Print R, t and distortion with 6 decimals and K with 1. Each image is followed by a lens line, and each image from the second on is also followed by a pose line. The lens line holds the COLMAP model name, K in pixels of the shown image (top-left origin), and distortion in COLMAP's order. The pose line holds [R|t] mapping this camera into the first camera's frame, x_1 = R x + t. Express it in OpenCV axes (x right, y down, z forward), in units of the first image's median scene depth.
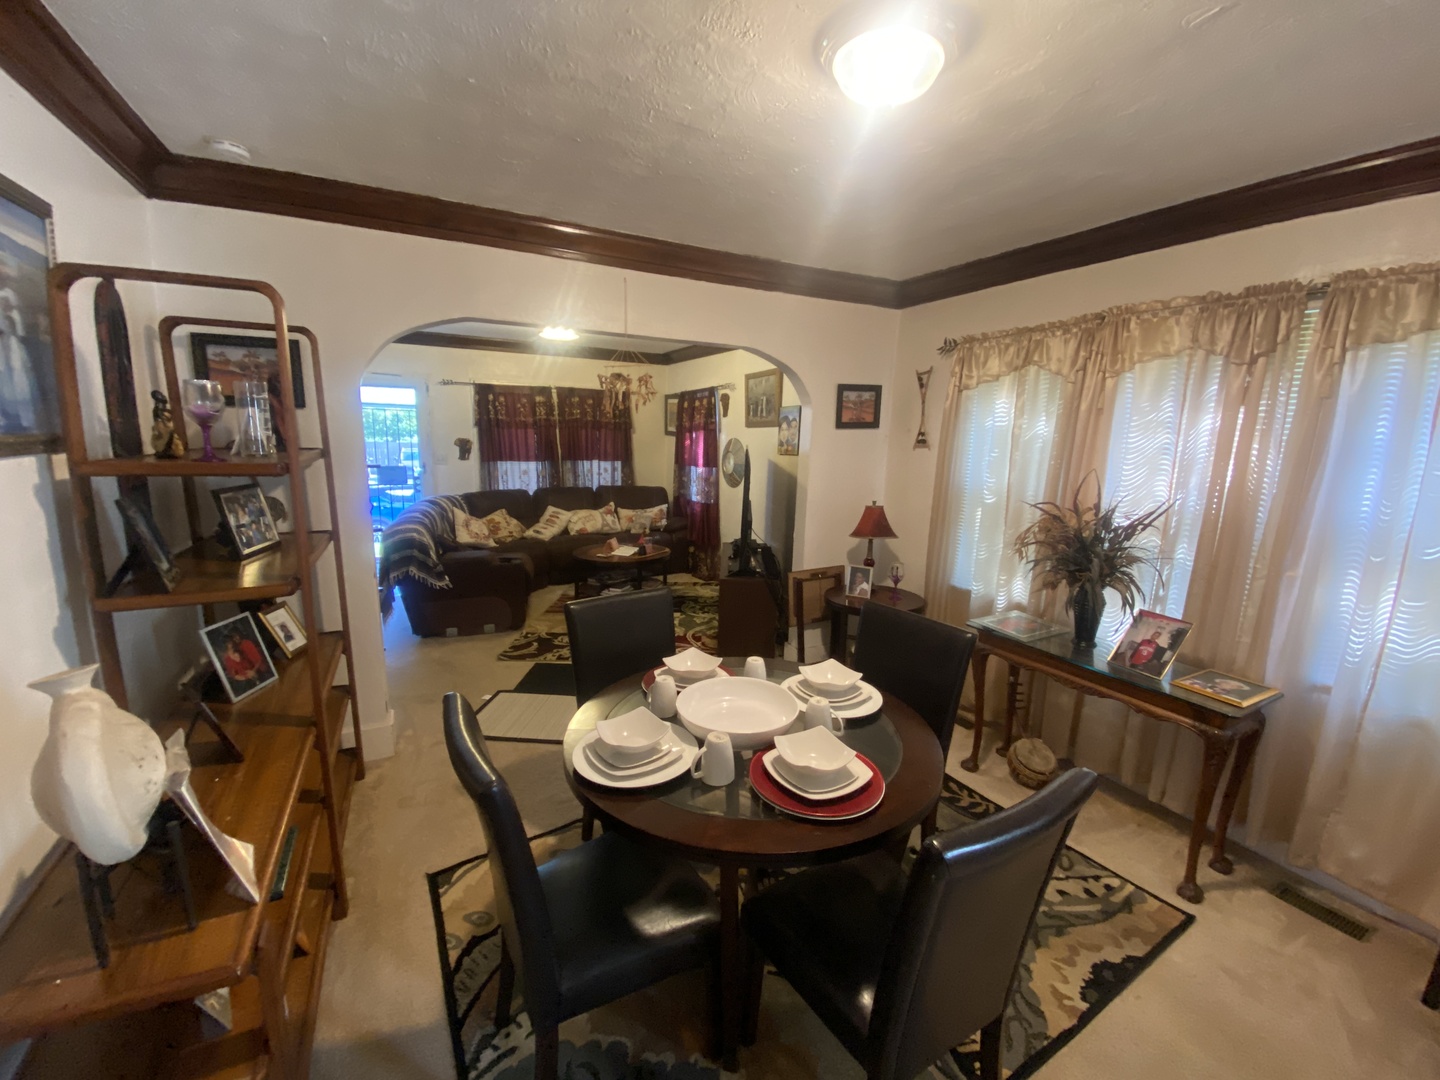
lens RADIAL K [[584.1, 0, 711.2], [0, 584.1, 543.6], [0, 0, 1]] dist [0.034062, -0.000020]
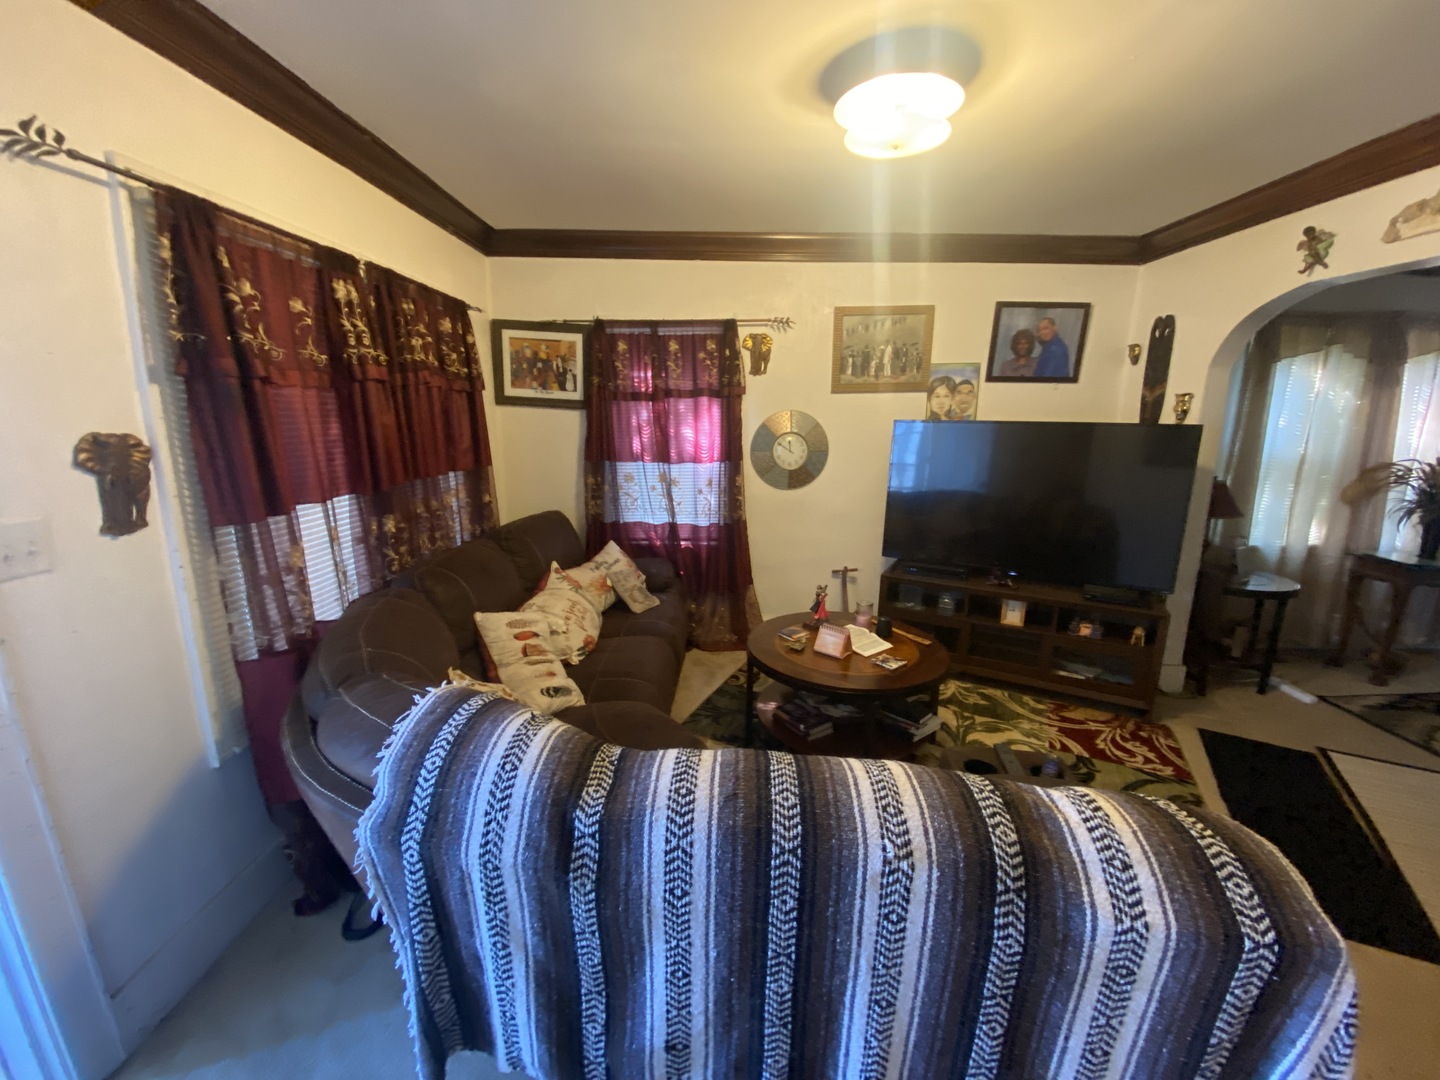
lens RADIAL K [[584.1, 0, 728.1], [0, 584.1, 549.7], [0, 0, 1]] dist [0.034062, -0.000020]
pose [[0.471150, -0.222369, 0.853563, -0.510809], [0.165637, 0.972790, 0.162002, -0.136104], [-0.866361, 0.065054, 0.495163, 0.697664]]
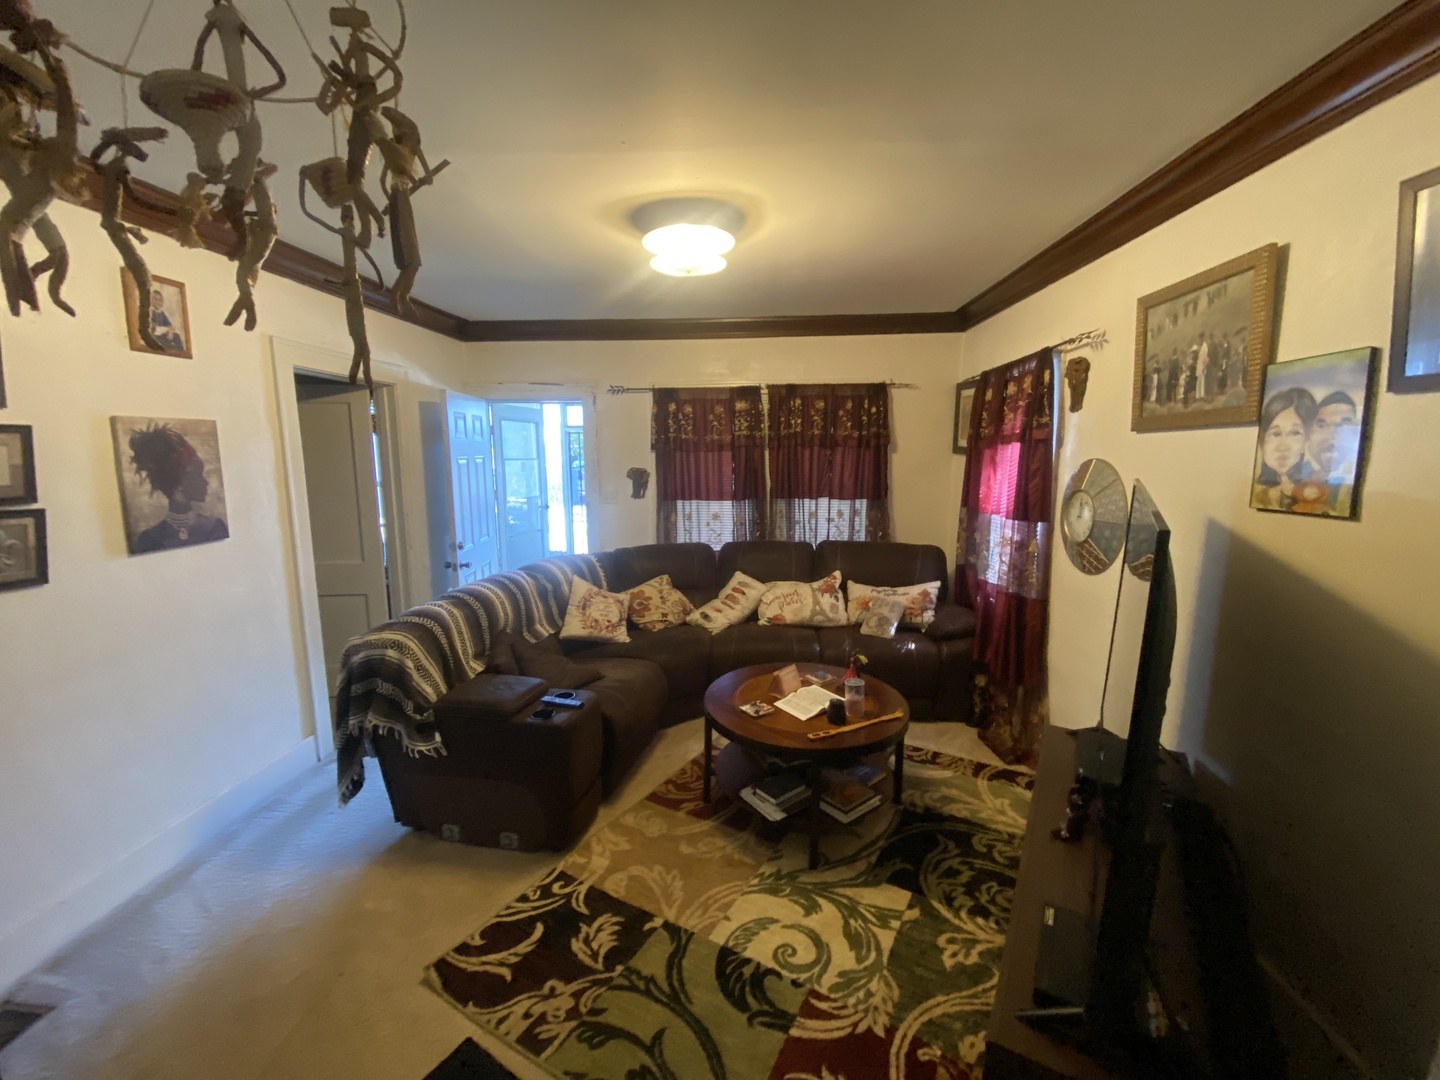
lens RADIAL K [[580.8, 0, 718.1], [0, 580.8, 539.7], [0, 0, 1]] dist [0.042249, -0.001271]
pose [[0.857165, 0.050274, -0.512582, 0.025106], [-0.066355, 0.997710, -0.013107, -0.089469], [0.510749, 0.045247, 0.858538, 0.450072]]
